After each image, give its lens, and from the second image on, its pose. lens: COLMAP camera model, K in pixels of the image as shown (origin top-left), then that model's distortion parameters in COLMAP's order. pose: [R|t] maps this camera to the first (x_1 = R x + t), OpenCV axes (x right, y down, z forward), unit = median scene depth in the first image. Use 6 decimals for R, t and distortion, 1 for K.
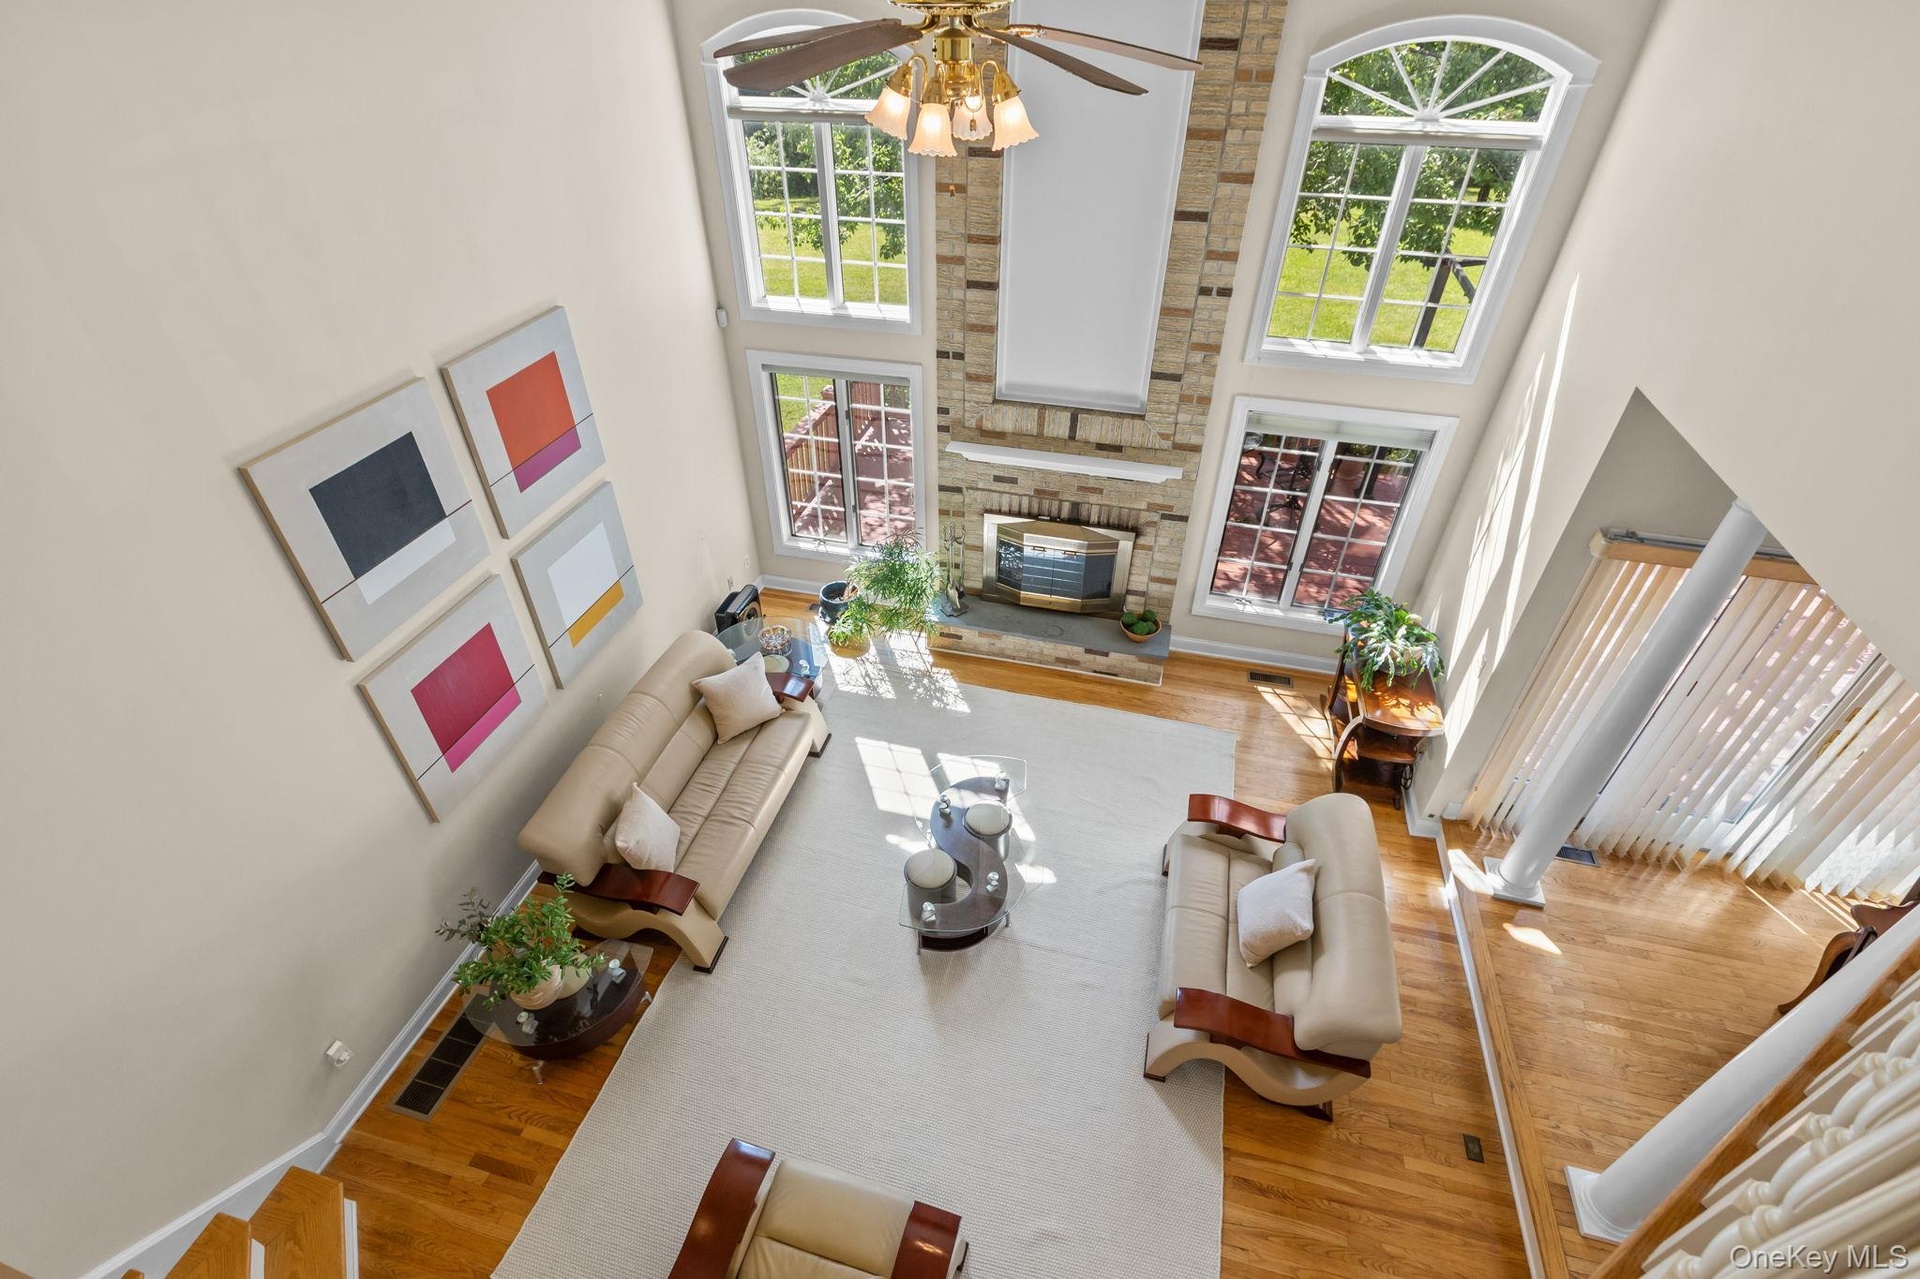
lens RADIAL K [[870.9, 0, 954.8], [0, 870.9, 645.4], [0, 0, 1]] dist [0.001773, 0.000316]
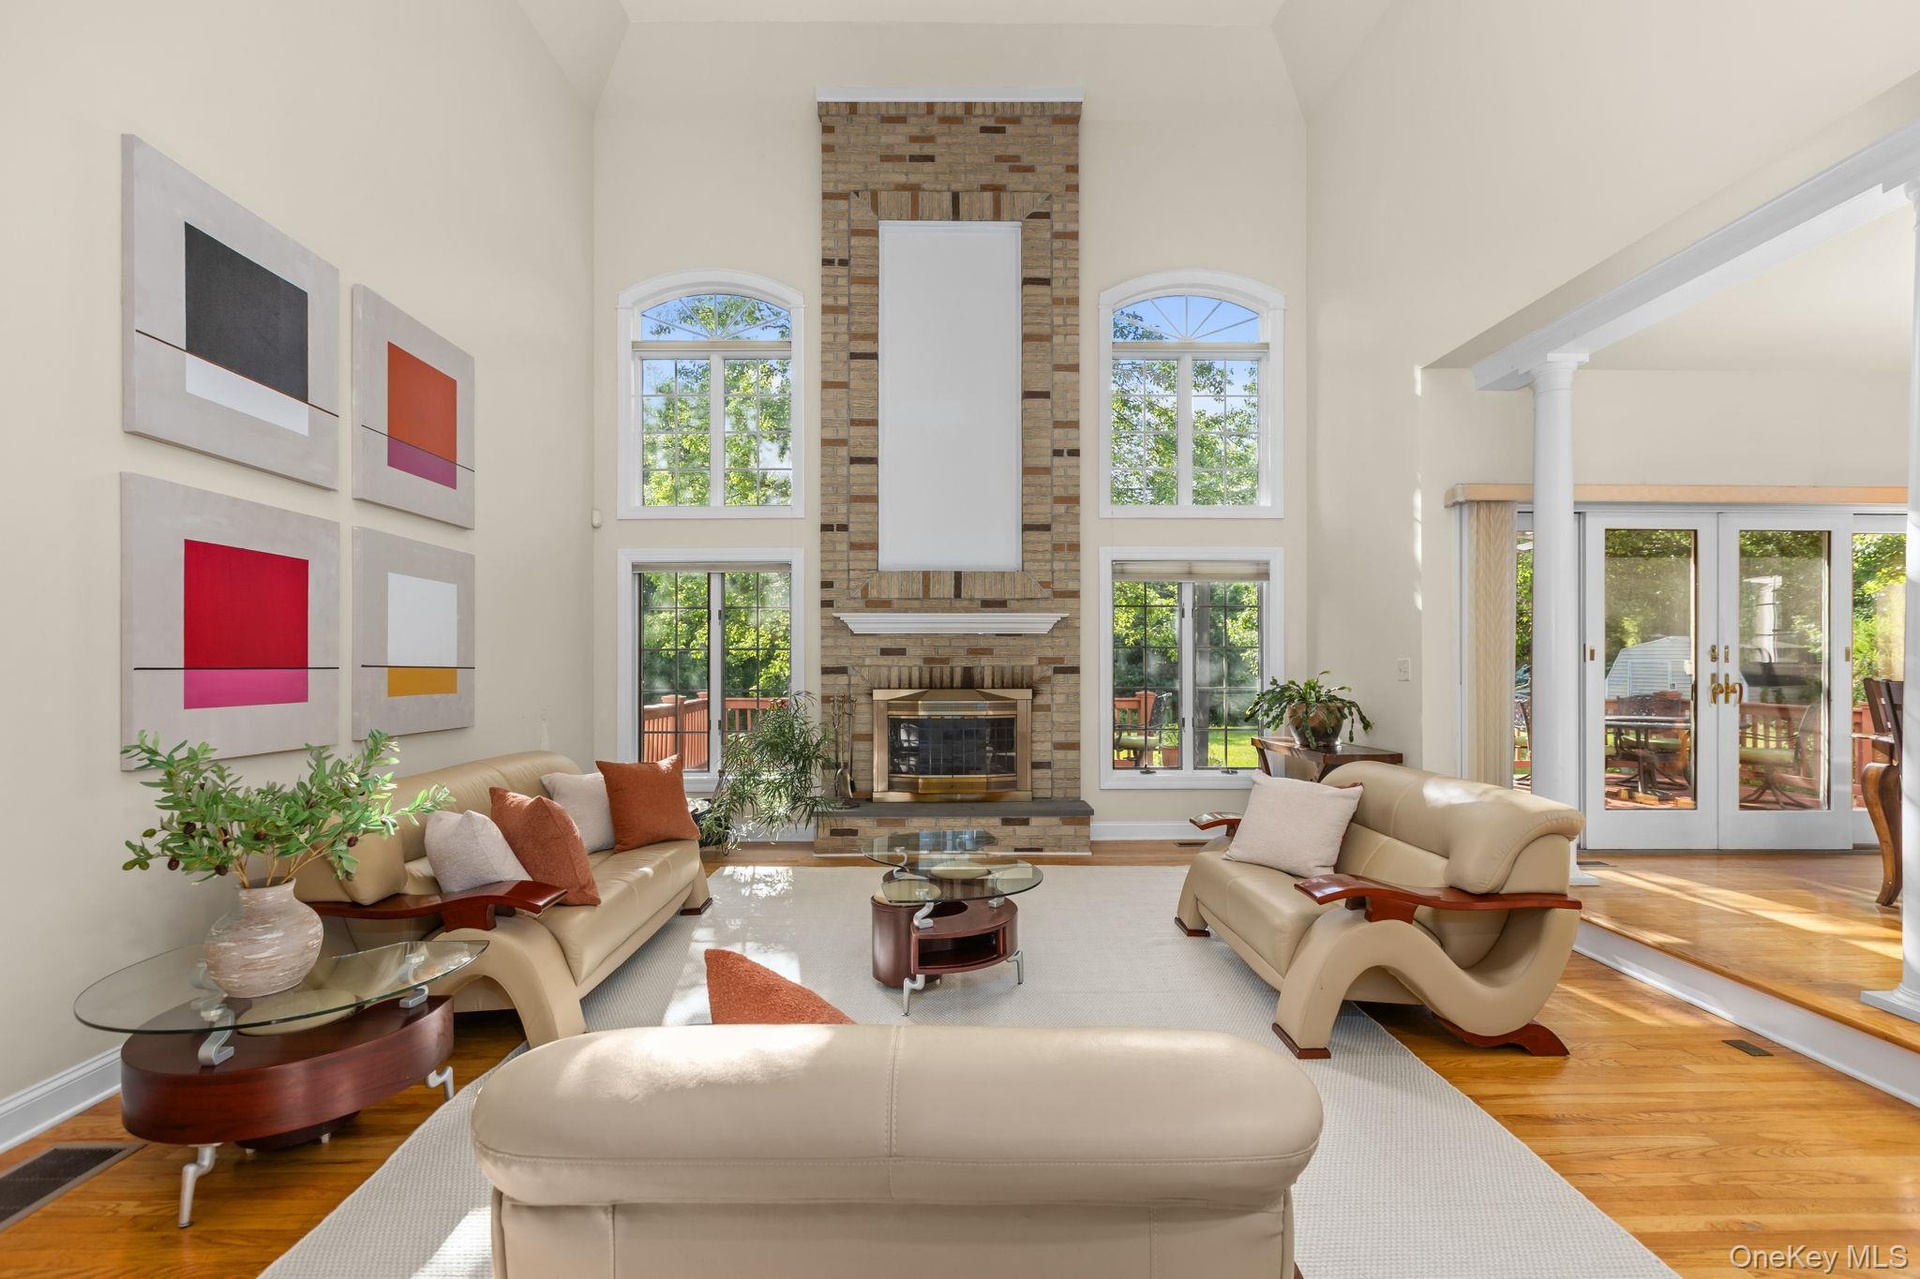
lens RADIAL K [[870.9, 0, 954.8], [0, 870.9, 645.4], [0, 0, 1]] dist [0.001773, 0.000316]
pose [[0.965036, -0.003465, 0.262096, -0.144597], [0.165417, 0.783706, -0.598701, 0.441654], [-0.203331, 0.621122, 0.756877, 0.271511]]
